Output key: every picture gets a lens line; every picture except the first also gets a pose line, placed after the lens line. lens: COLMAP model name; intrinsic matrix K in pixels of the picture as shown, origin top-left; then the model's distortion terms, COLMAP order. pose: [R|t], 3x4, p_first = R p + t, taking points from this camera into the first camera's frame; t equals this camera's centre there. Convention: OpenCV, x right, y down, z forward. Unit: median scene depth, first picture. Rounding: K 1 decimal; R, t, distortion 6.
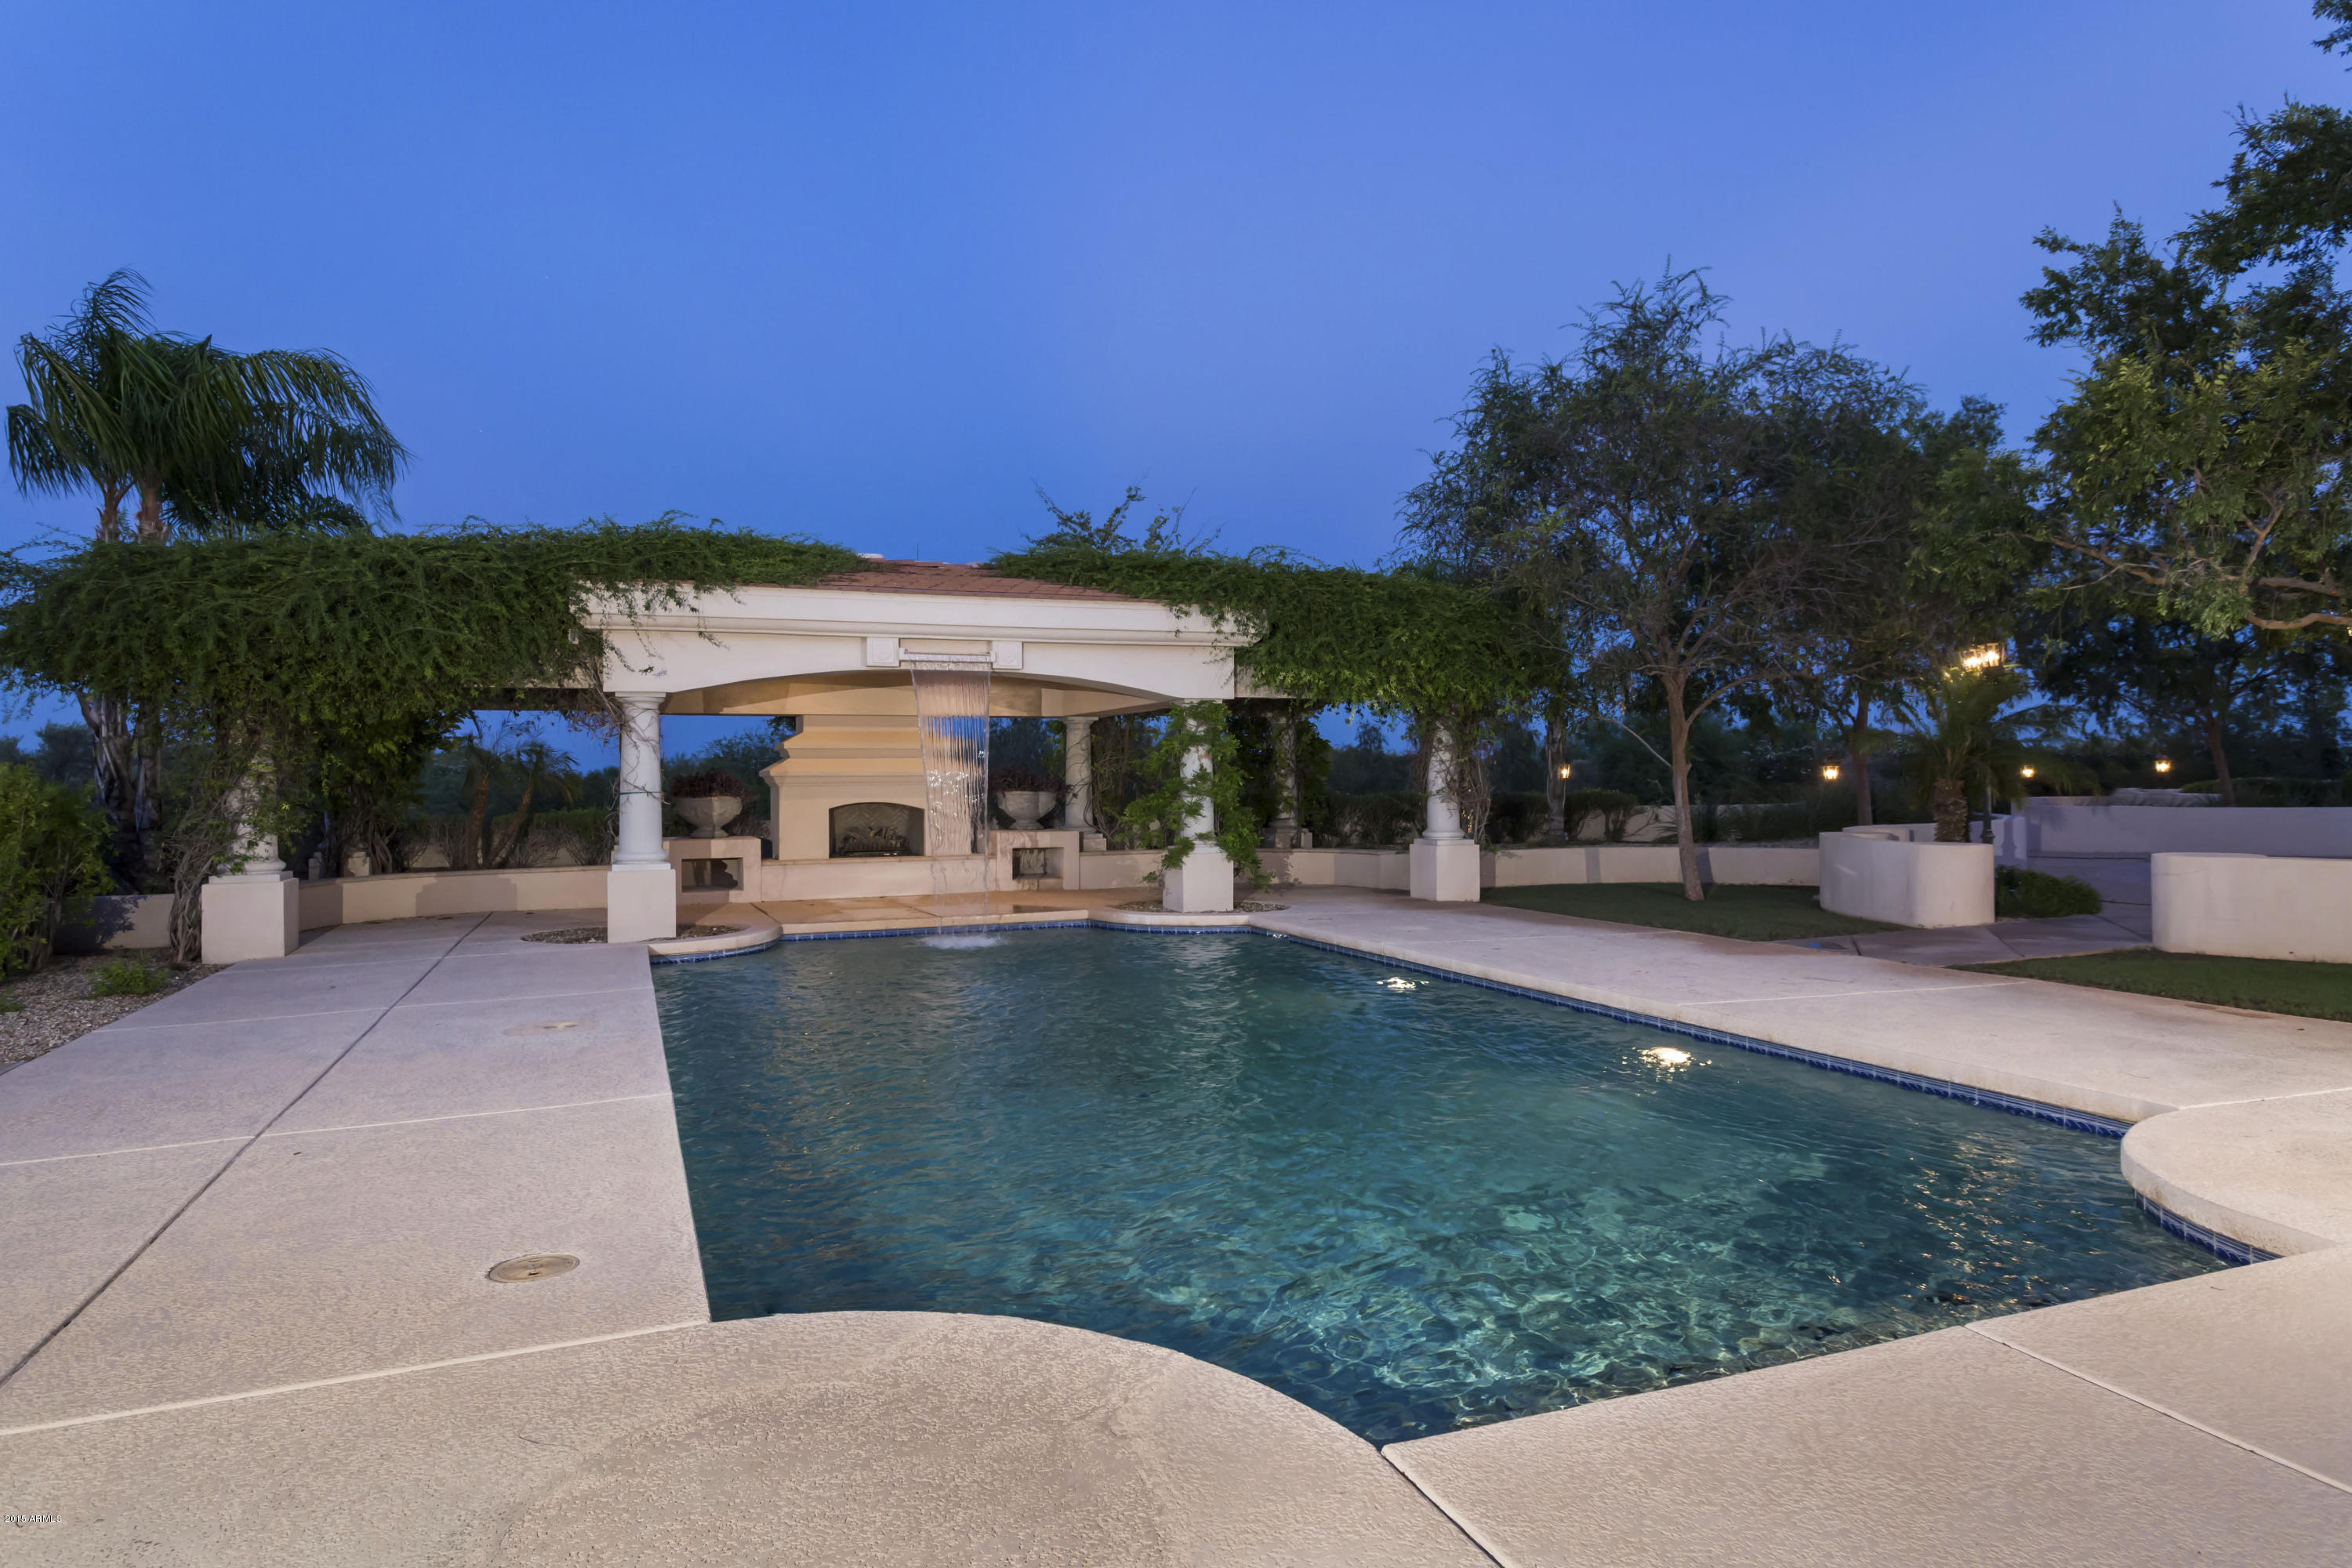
lens RADIAL K [[1398.5, 0, 1180.3], [0, 1398.5, 775.0], [0, 0, 1]] dist [-0.002053, -0.002229]
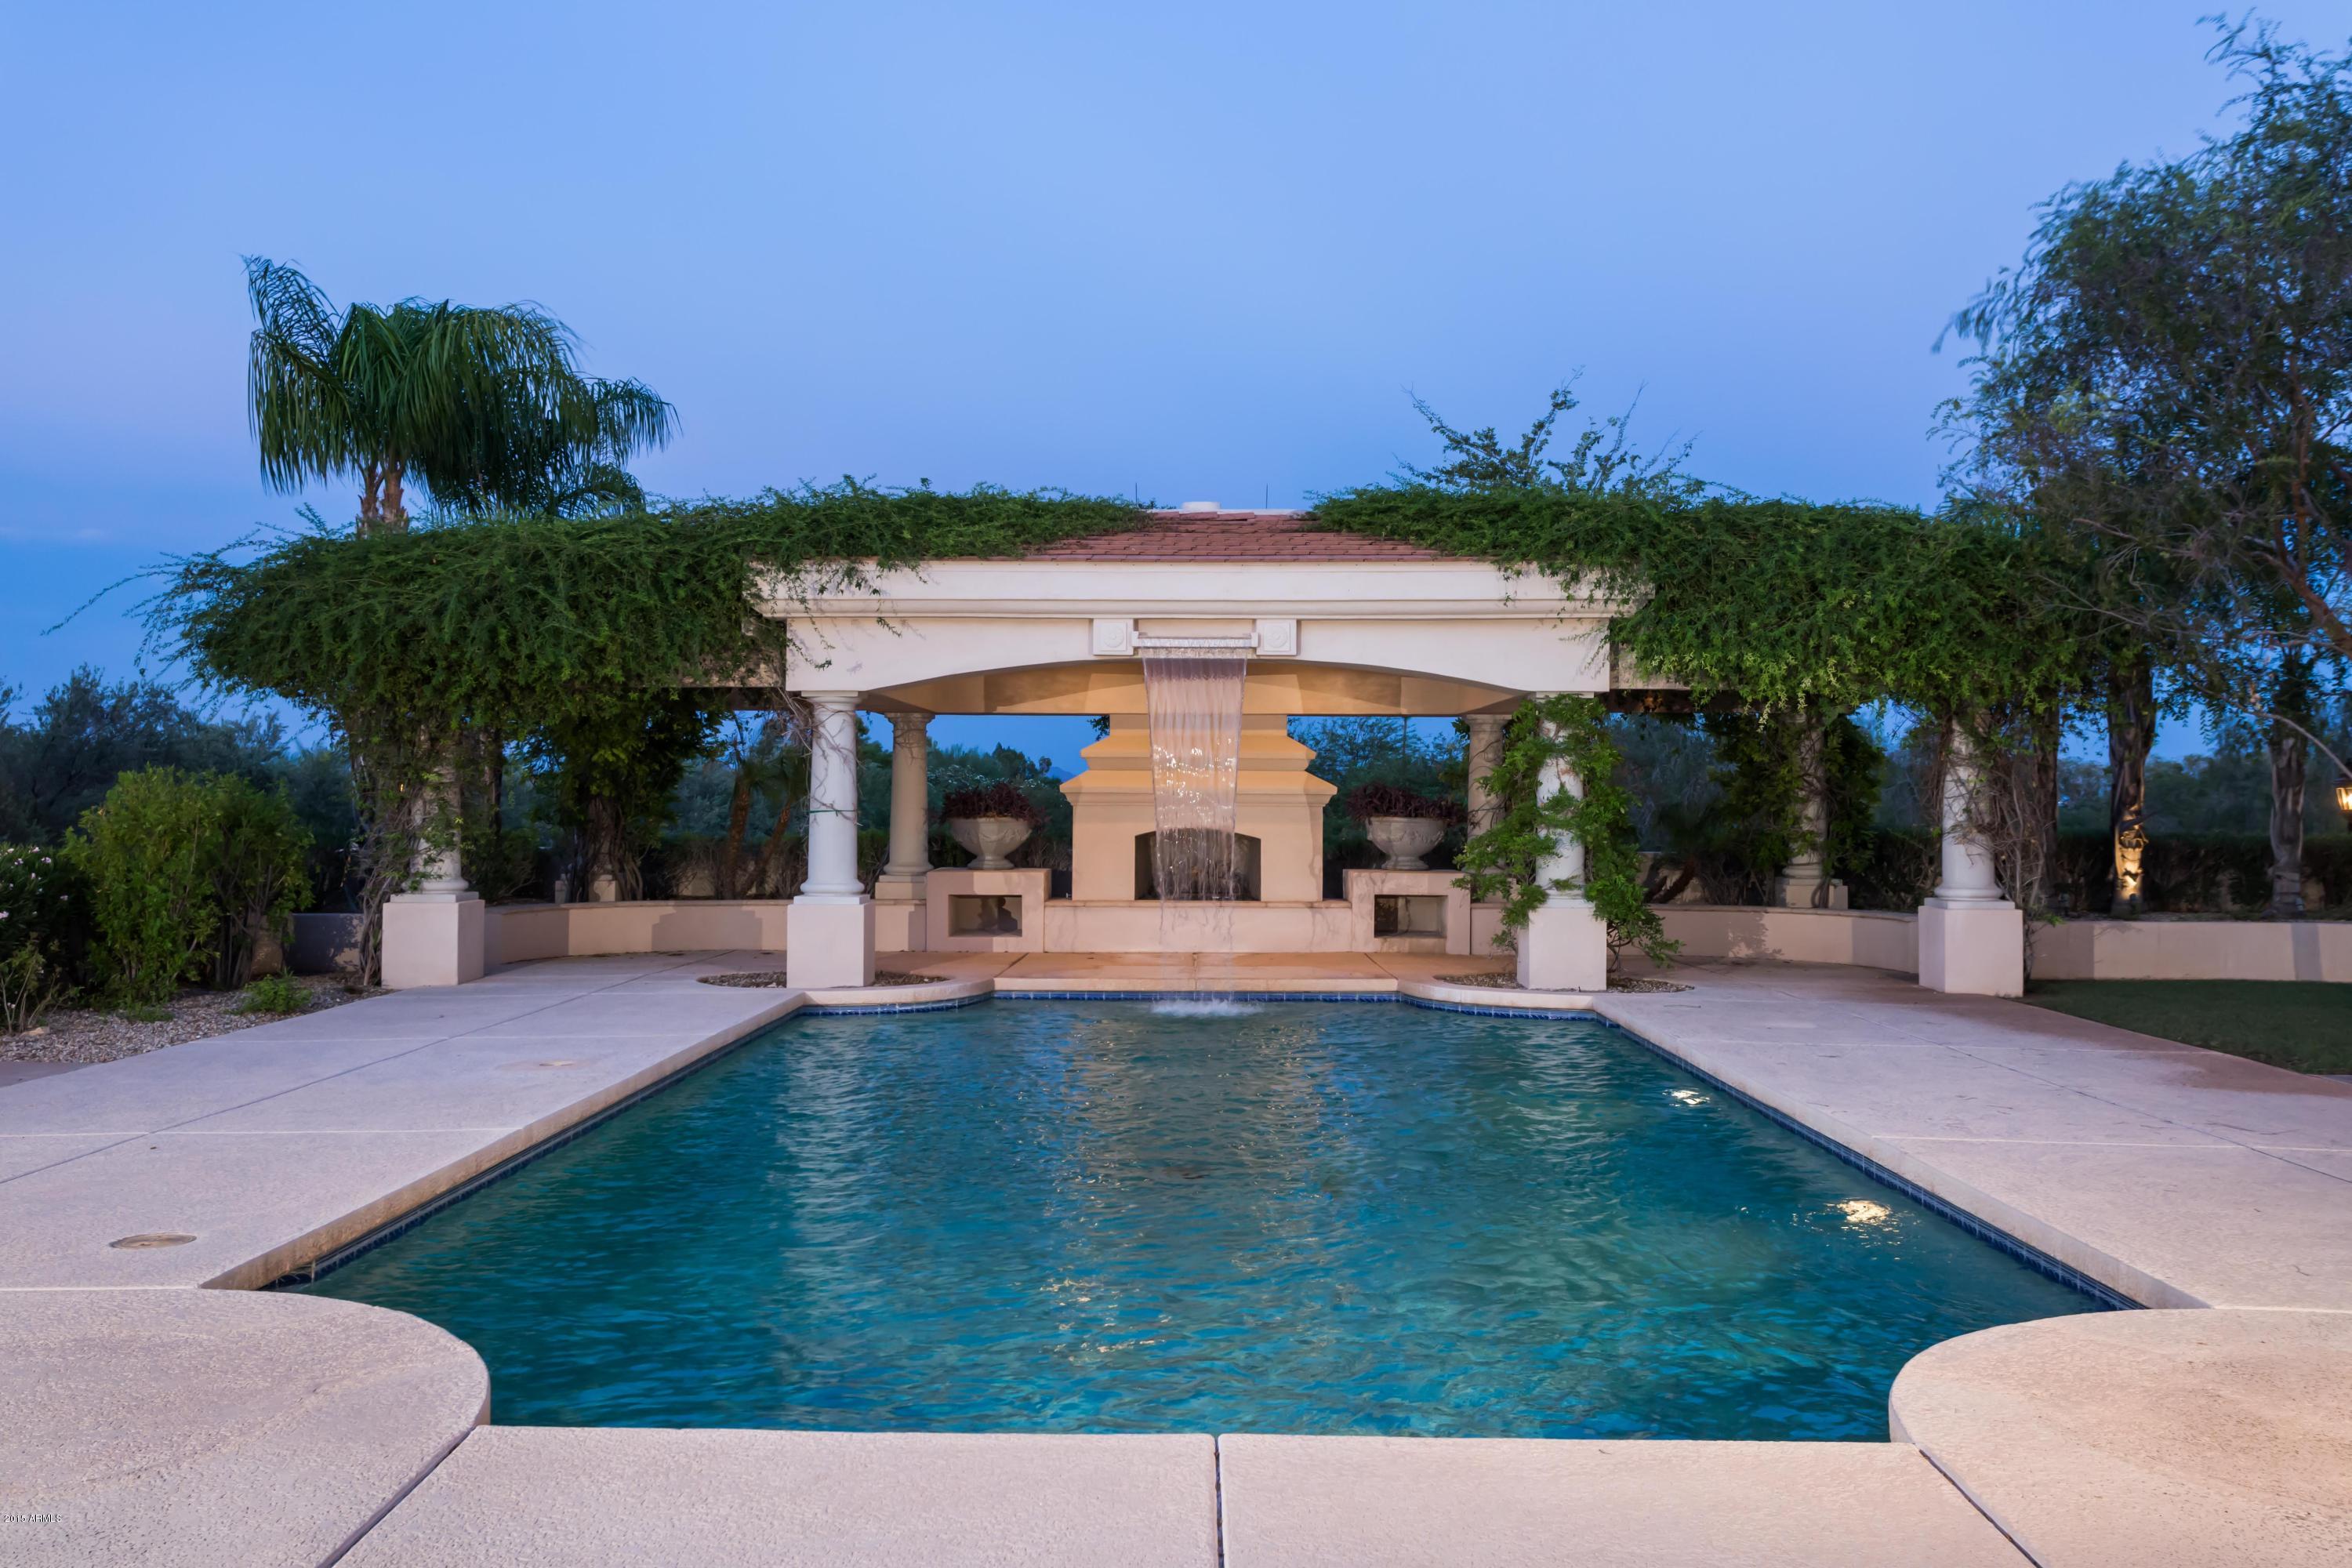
lens RADIAL K [[2060.2, 0, 1172.2], [0, 2060.2, 792.3], [0, 0, 1]] dist [0.004145, 0.014380]
pose [[0.921133, 0.011755, -0.389070, 0.240080], [-0.011286, 0.999930, 0.003492, -0.004539], [0.389084, 0.001175, 0.921201, -0.047730]]
